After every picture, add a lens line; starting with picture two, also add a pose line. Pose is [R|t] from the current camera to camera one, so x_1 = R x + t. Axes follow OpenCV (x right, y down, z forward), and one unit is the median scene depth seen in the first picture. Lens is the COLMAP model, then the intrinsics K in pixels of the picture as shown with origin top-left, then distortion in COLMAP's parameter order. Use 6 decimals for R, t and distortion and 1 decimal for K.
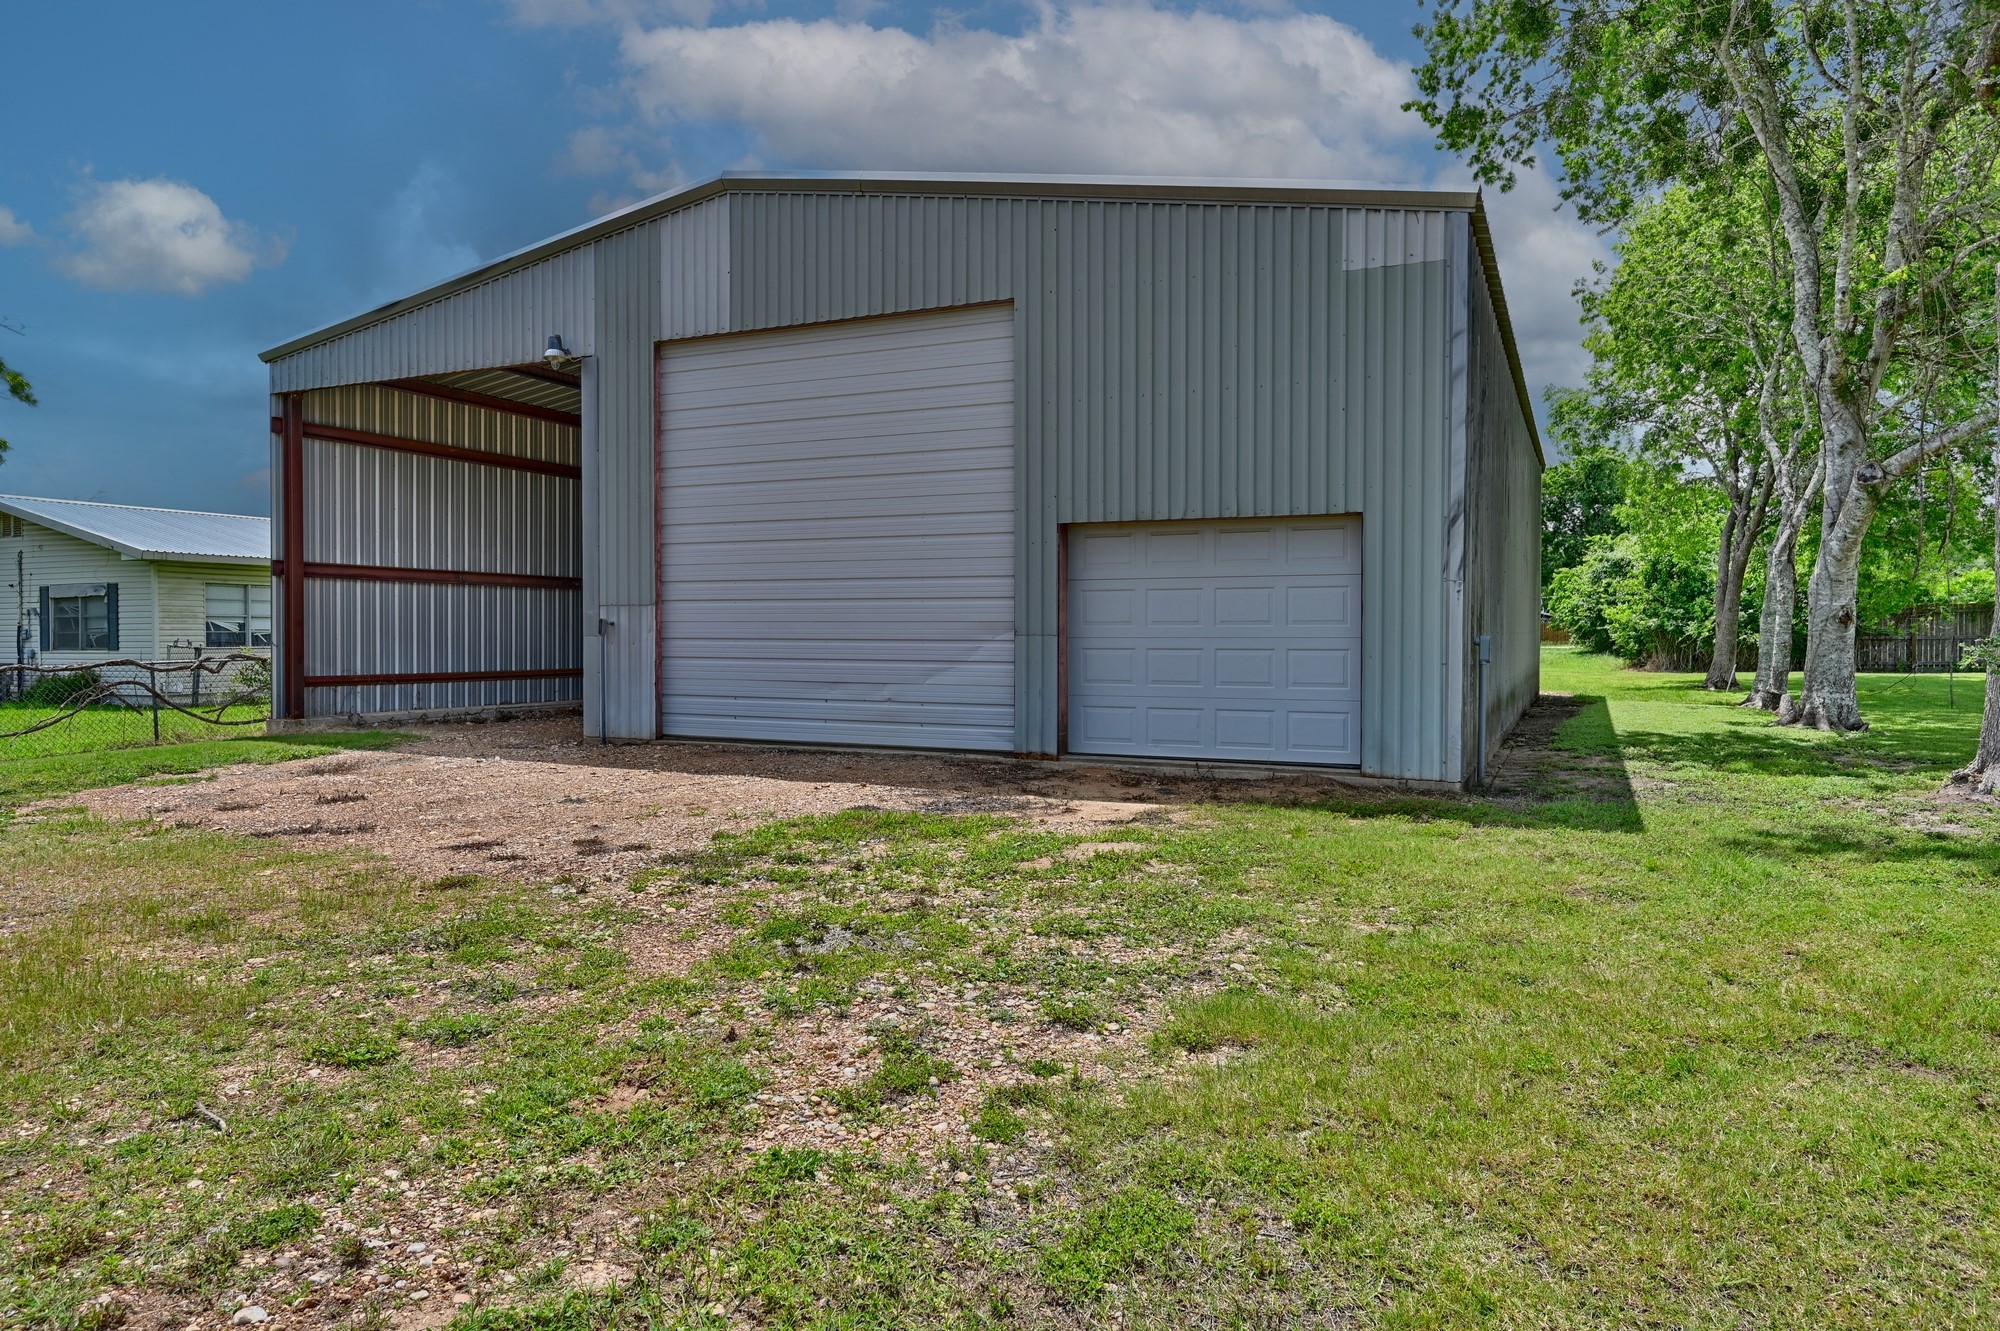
lens RADIAL K [[1270.7, 0, 999.0], [0, 1270.7, 657.5], [0, 0, 1]] dist [0.011922, 0.002590]
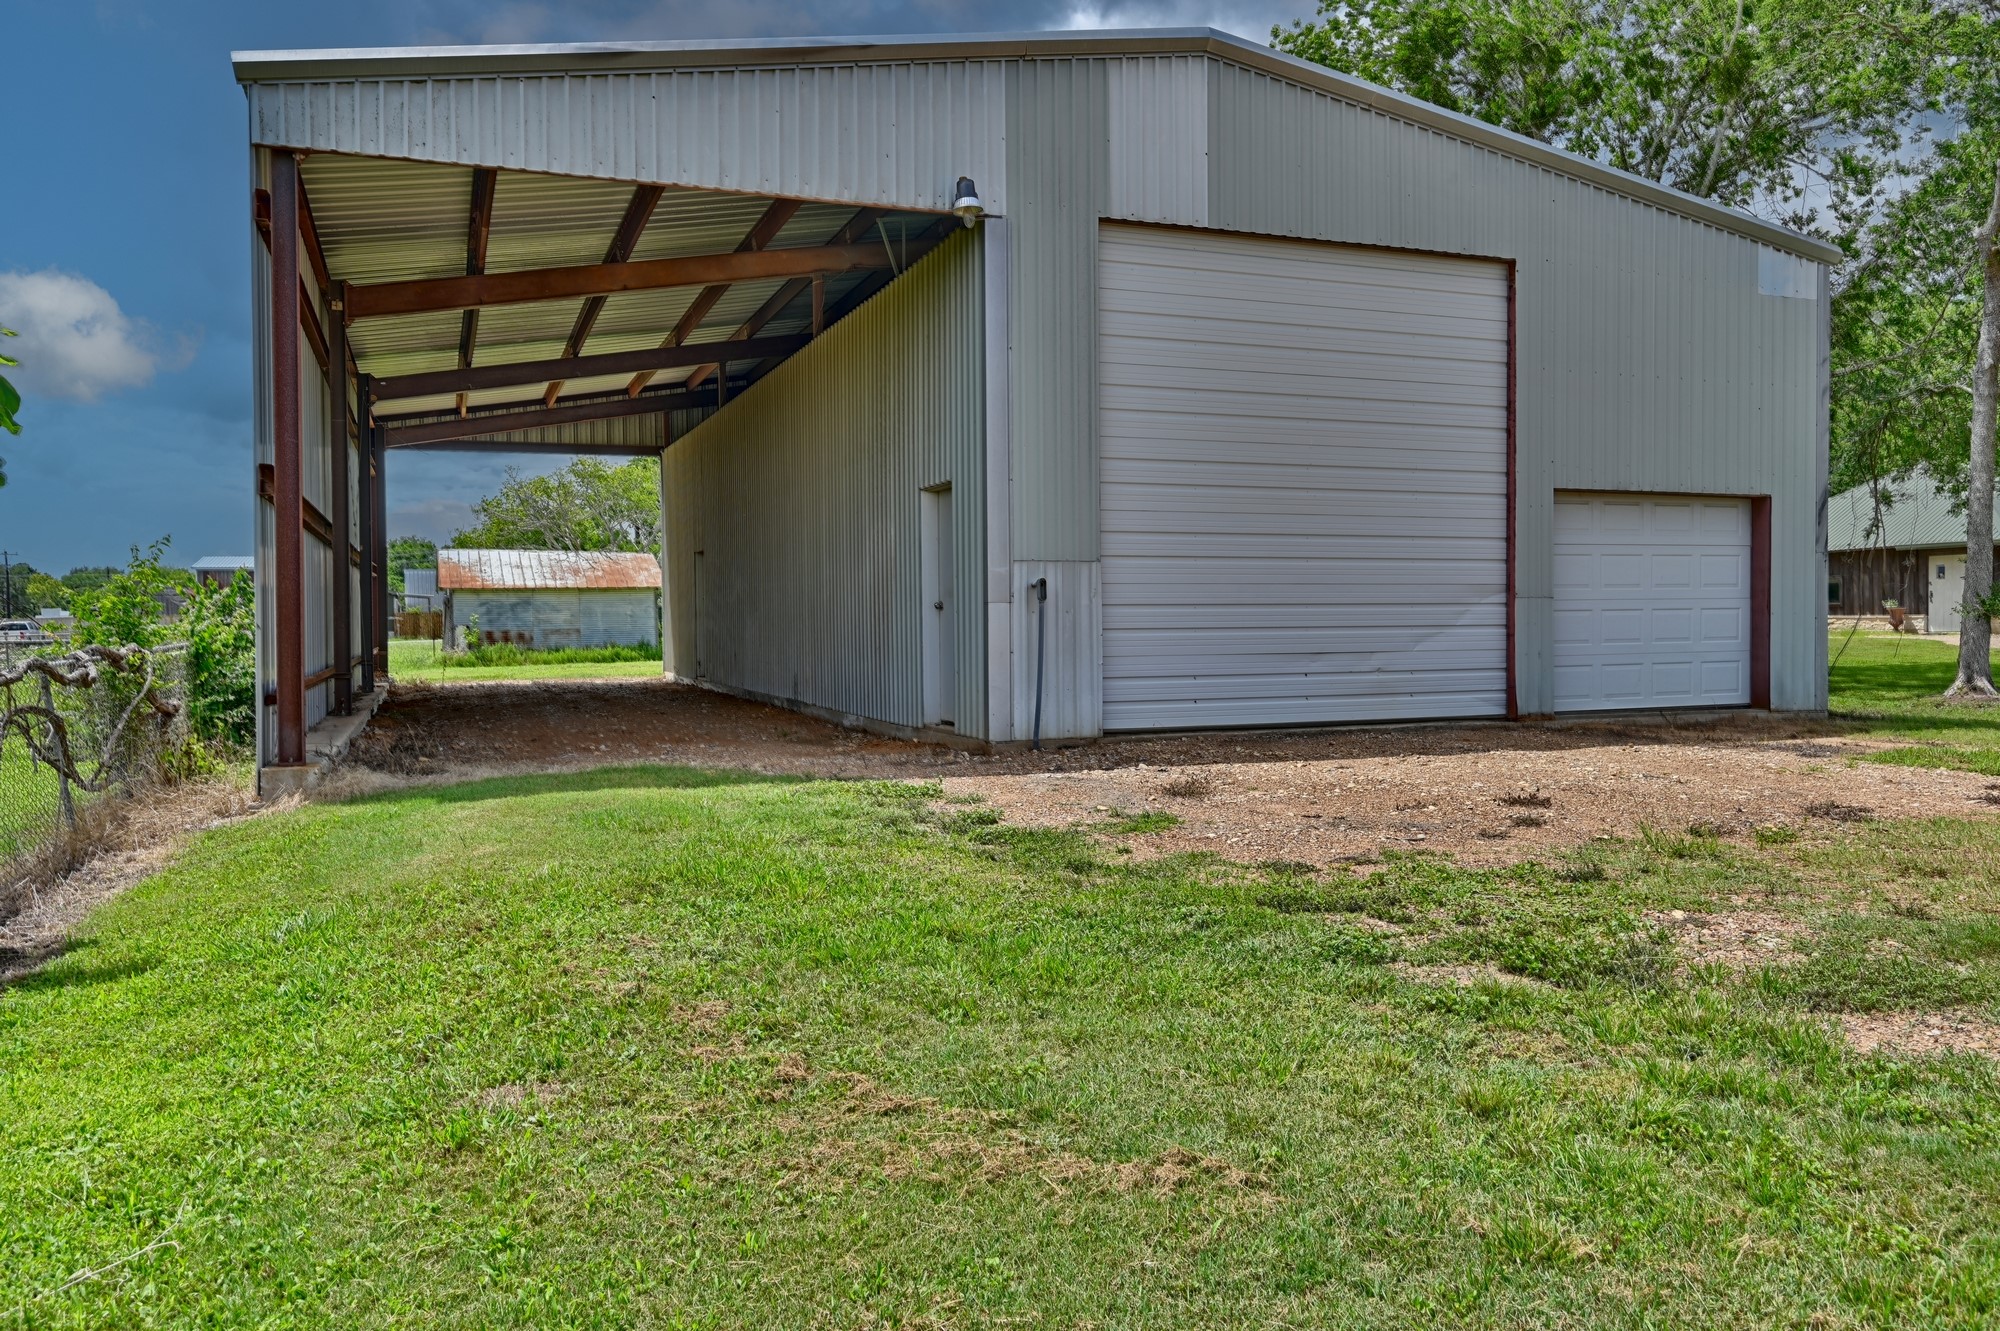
lens RADIAL K [[1494.2, 0, 1004.6], [0, 1494.2, 651.1], [0, 0, 1]] dist [0.000614, 0.000659]
pose [[0.677099, -0.024764, 0.735475, -0.970152], [0.025575, 0.999622, 0.010113, 0.001954], [-0.735447, 0.011963, 0.677477, 0.433939]]
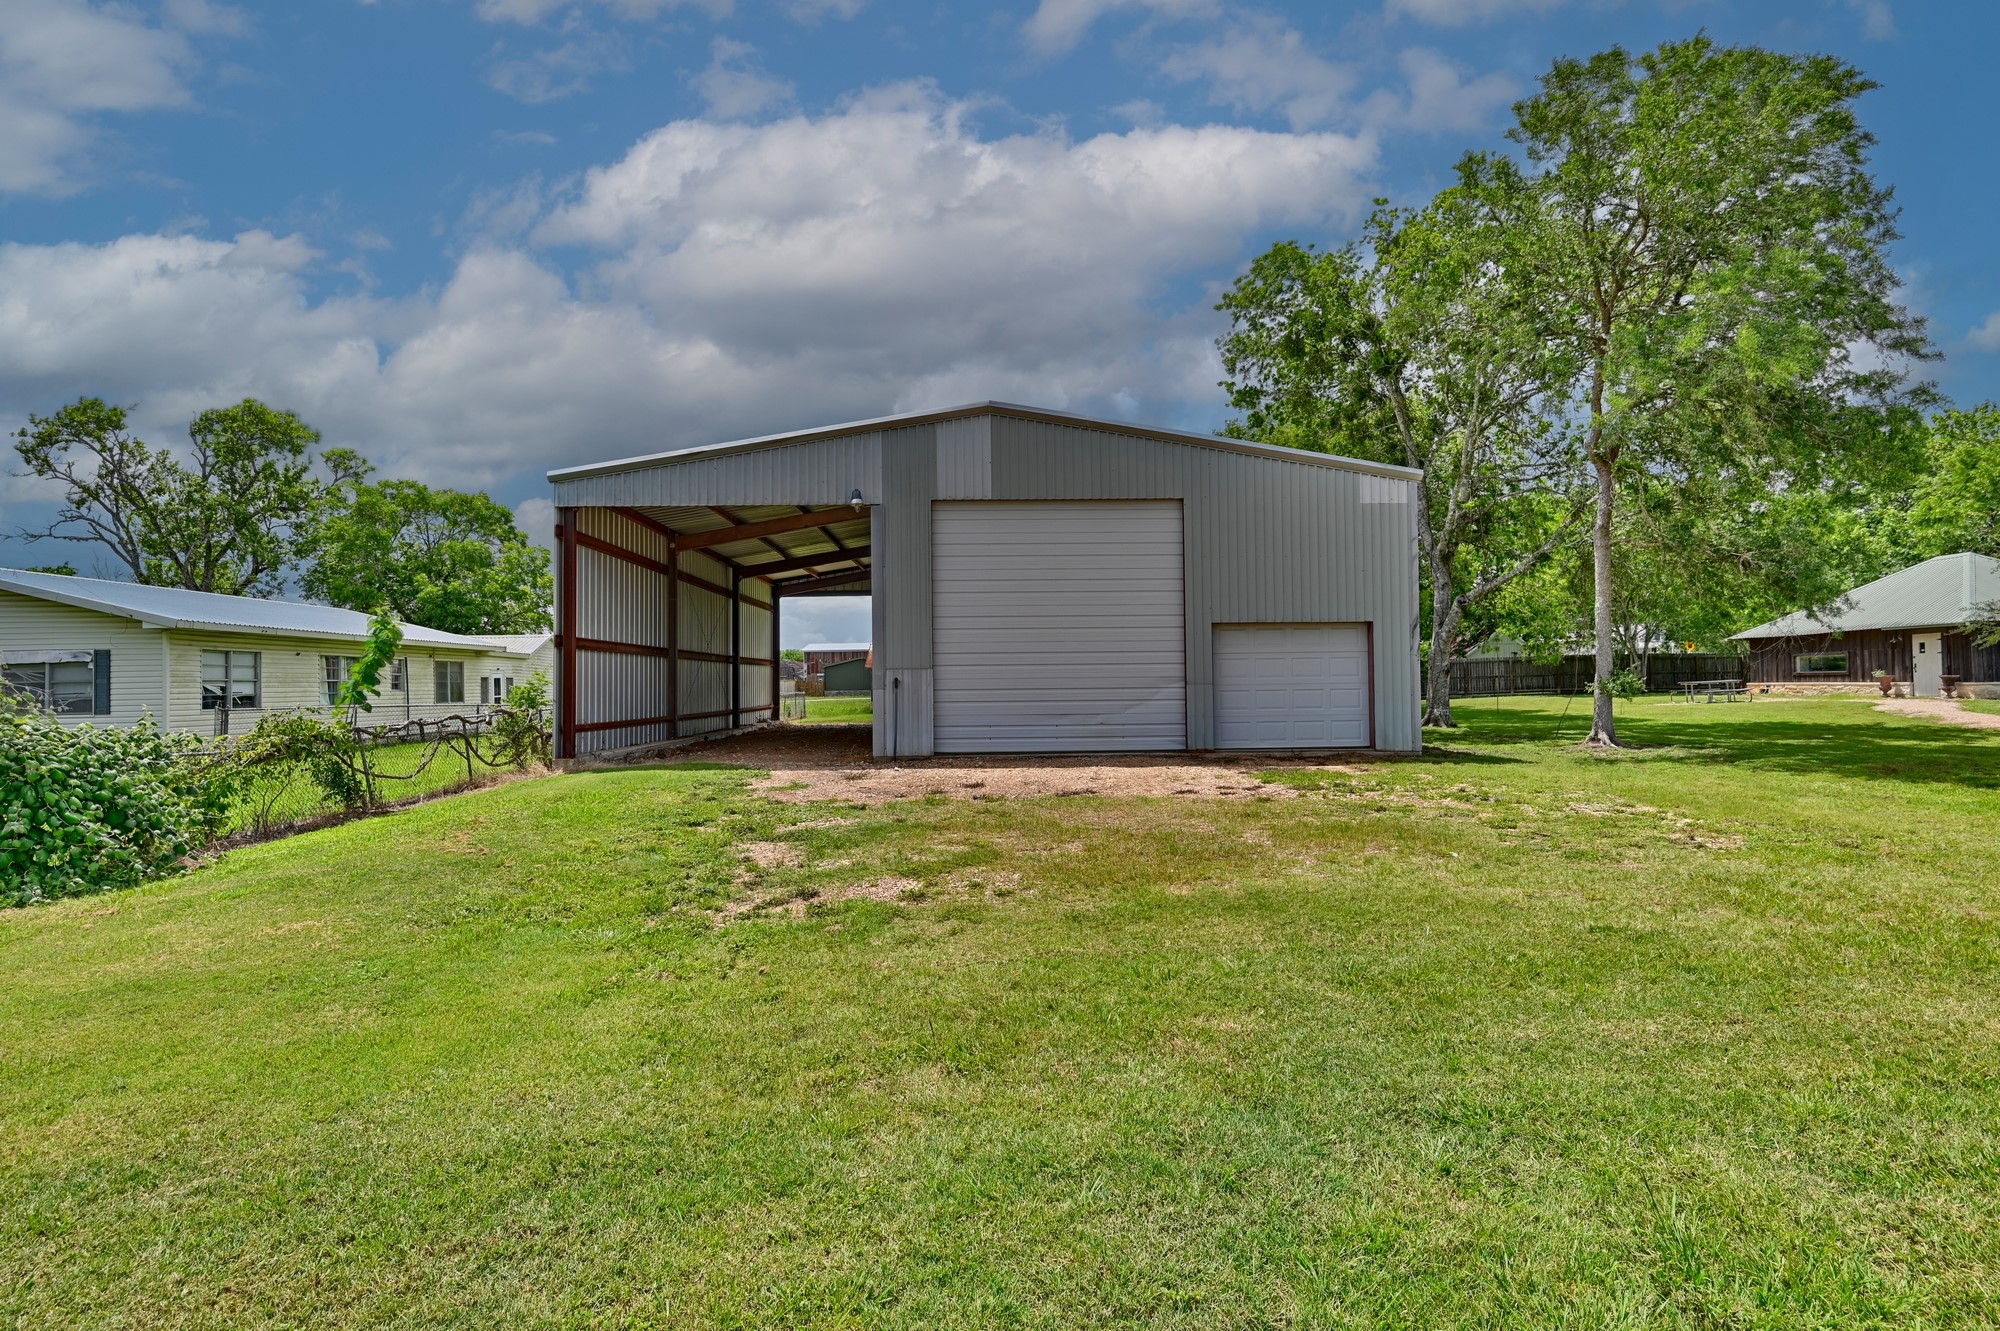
lens RADIAL K [[1068.3, 0, 1000.9], [0, 1068.3, 675.3], [0, 0, 1]] dist [-0.003690, -0.000178]
pose [[0.892101, -0.010474, 0.451715, -0.783271], [0.022943, 0.999492, -0.022137, -0.002136], [-0.451253, 0.030112, 0.891888, -0.199369]]
